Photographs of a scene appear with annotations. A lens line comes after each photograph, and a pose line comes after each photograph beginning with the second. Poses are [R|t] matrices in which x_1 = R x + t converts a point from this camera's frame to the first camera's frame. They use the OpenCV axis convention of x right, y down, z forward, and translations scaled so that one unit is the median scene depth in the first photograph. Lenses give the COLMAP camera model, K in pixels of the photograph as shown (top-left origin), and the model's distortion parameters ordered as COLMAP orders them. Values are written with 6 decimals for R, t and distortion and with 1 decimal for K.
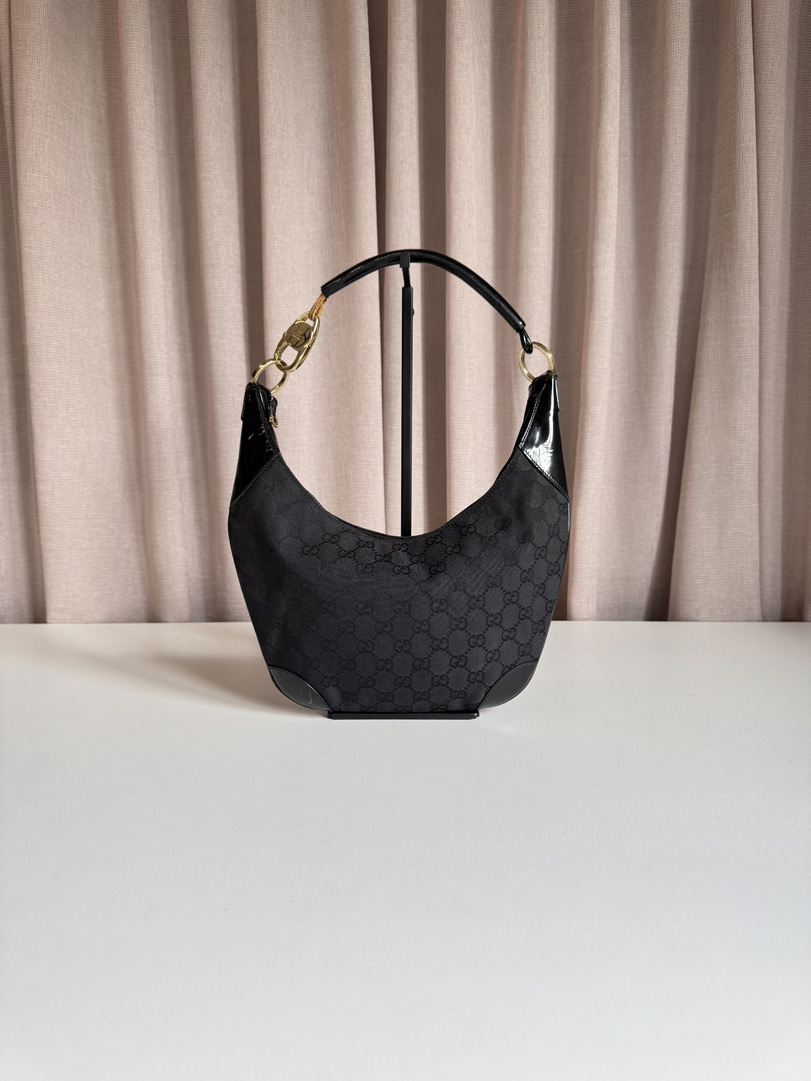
lens RADIAL K [[784.4, 0, 405.5], [0, 784.4, 540.5], [0, 0, 1]] dist [0.002410, -0.059662]
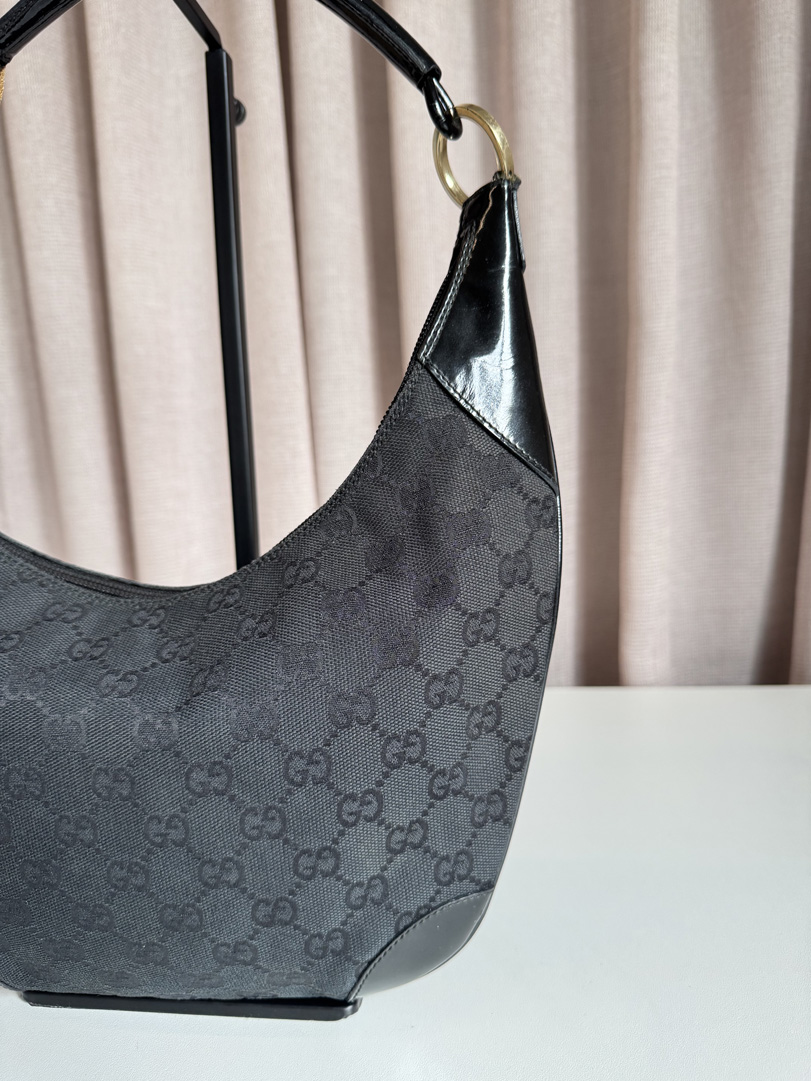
lens RADIAL K [[795.6, 0, 434.6], [0, 795.6, 529.5], [0, 0, 1]] dist [0.002855, -0.082108]
pose [[0.996451, -0.032593, -0.077611, 0.177938], [0.032583, 0.999468, -0.001387, -0.032553], [0.077615, -0.001147, 0.996983, 0.592894]]
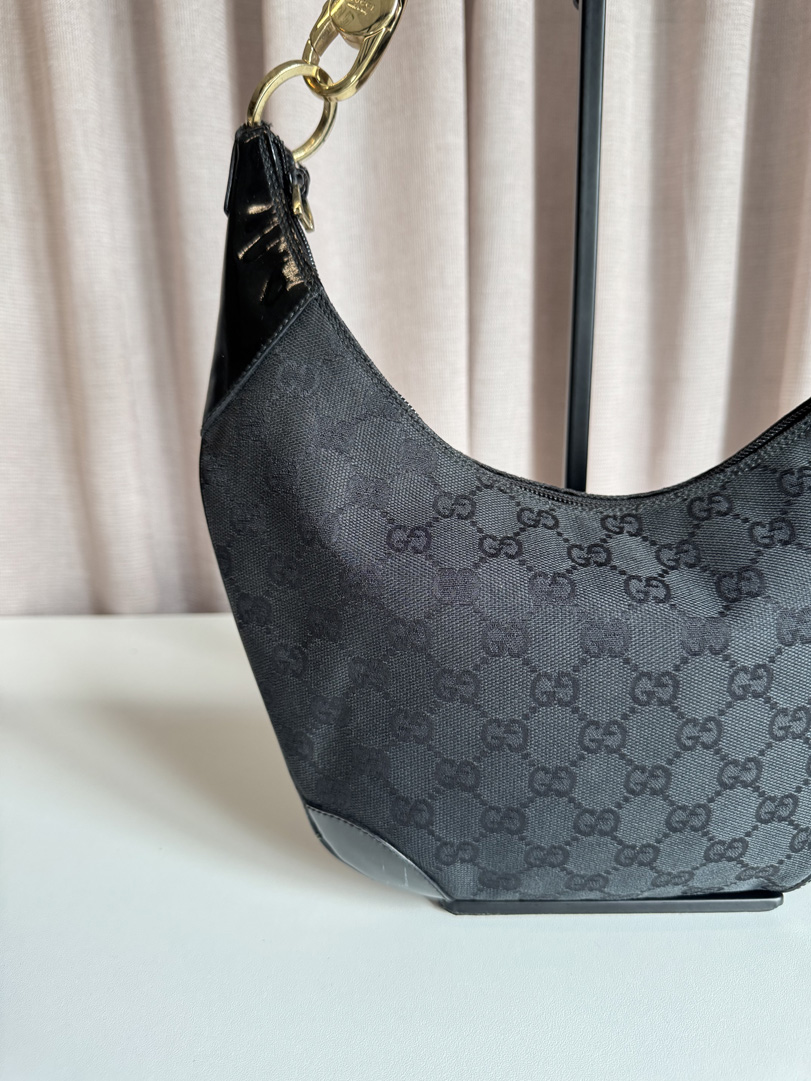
lens RADIAL K [[784.4, 0, 405.5], [0, 784.4, 540.5], [0, 0, 1]] dist [0.002410, -0.059662]
pose [[0.999973, -0.007380, -0.000669, -0.119236], [0.007410, 0.994732, 0.102242, -0.025981], [-0.000089, -0.102244, 0.994759, 0.593478]]
